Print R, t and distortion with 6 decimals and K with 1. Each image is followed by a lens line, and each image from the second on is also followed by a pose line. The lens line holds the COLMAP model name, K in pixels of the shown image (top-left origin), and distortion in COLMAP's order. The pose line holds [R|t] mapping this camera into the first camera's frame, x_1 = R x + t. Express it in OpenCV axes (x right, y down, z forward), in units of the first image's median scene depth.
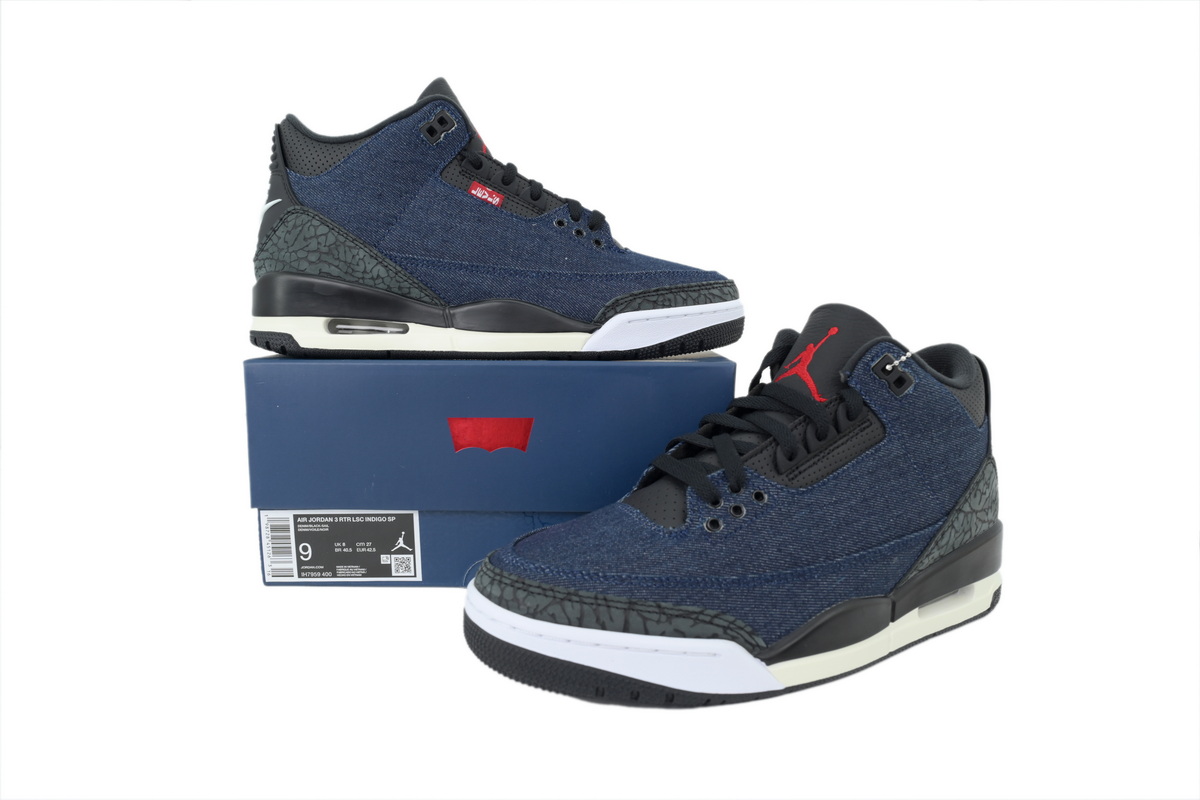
lens RADIAL K [[817.0, 0, 602.9], [0, 817.0, 401.0], [0, 0, 1]] dist [0.005359, -0.000513]
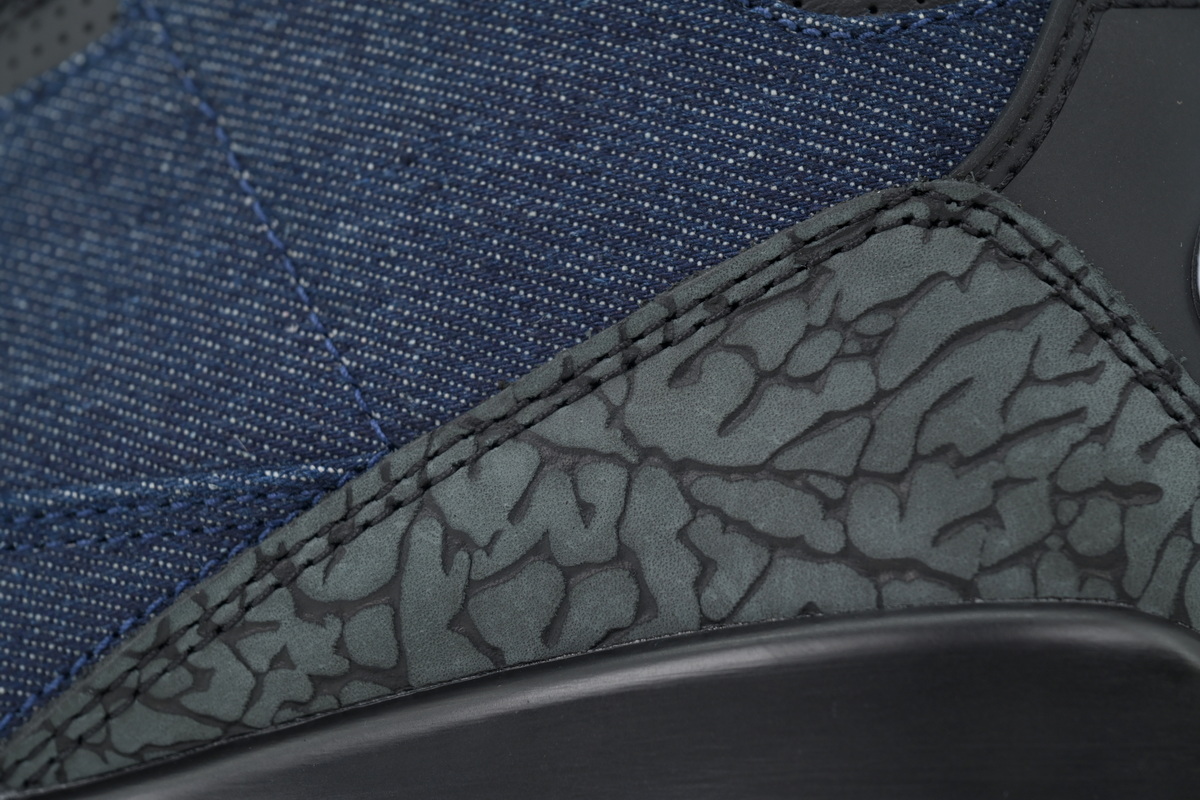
lens RADIAL K [[4116.4, 0, 600.0], [0, 4116.4, 399.7], [0, 0, 1]] dist [-0.096475, 0.000000]
pose [[0.620347, -0.068513, -0.781329, 1.239528], [-0.120123, 0.976126, -0.180968, 0.309767], [0.775074, 0.206118, 0.597307, 0.517631]]
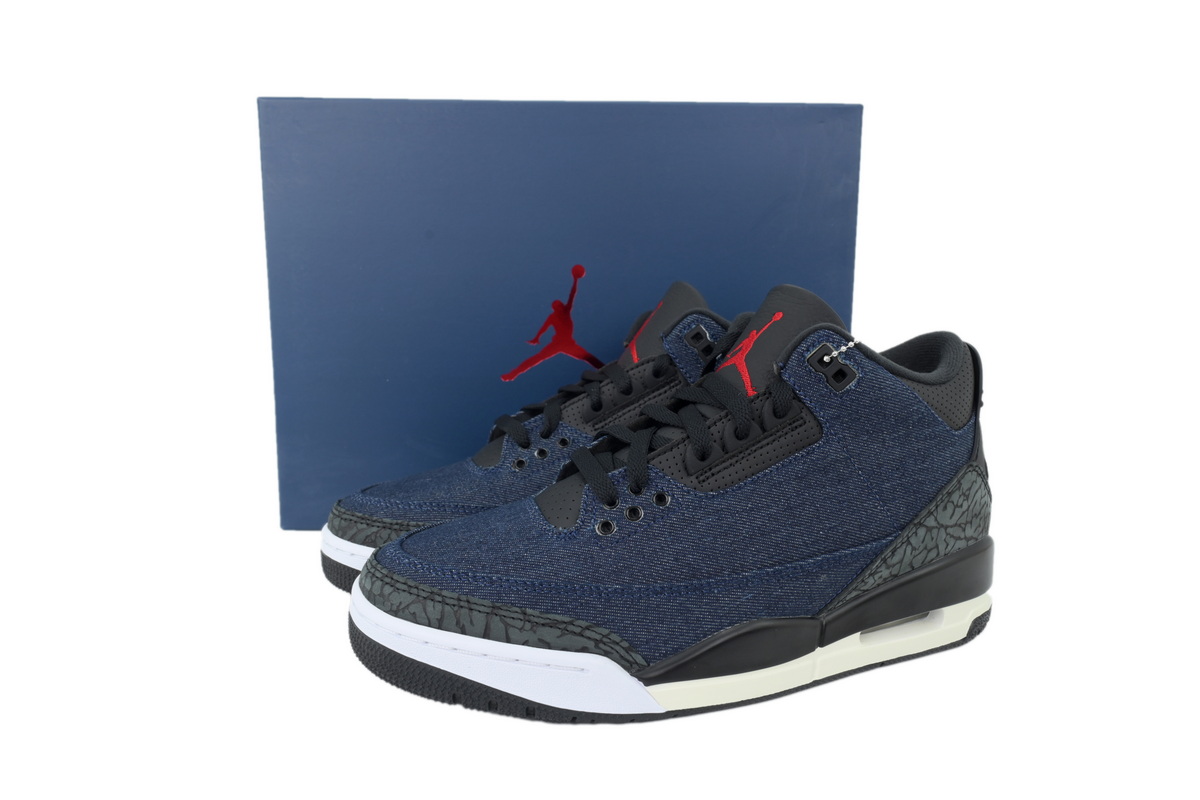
lens RADIAL K [[817.0, 0, 597.9], [0, 817.0, 400.1], [0, 0, 1]] dist [0.005359, -0.000513]
pose [[0.983411, 0.027416, -0.179309, 0.271972], [-0.022749, 0.999348, 0.028032, -0.016008], [0.179961, -0.023488, 0.983393, 0.094197]]
